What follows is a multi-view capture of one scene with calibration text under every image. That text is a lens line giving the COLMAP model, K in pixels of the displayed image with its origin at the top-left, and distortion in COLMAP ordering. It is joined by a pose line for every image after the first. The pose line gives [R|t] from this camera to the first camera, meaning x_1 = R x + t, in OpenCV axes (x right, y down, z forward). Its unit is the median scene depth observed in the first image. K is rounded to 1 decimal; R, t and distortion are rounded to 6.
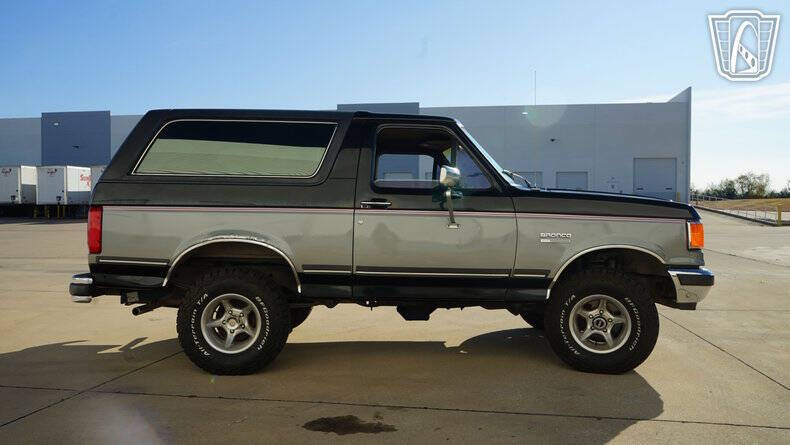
lens RADIAL K [[618.1, 0, 392.6], [0, 618.1, 224.7], [0, 0, 1]] dist [-0.036650, 0.031598]
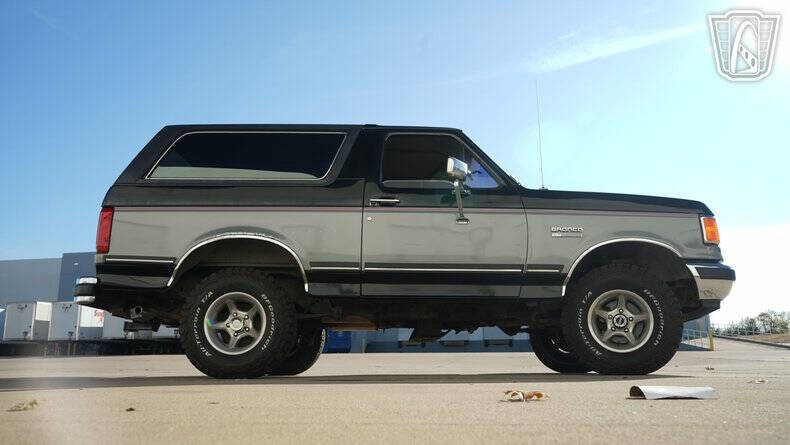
lens RADIAL K [[618.1, 0, 392.8], [0, 618.1, 221.7], [0, 0, 1]] dist [-0.036650, 0.031598]
pose [[0.999717, -0.013803, -0.019375, 0.005383], [0.008951, 0.972865, -0.231202, 0.228610], [0.022041, 0.230963, 0.972713, 0.030775]]
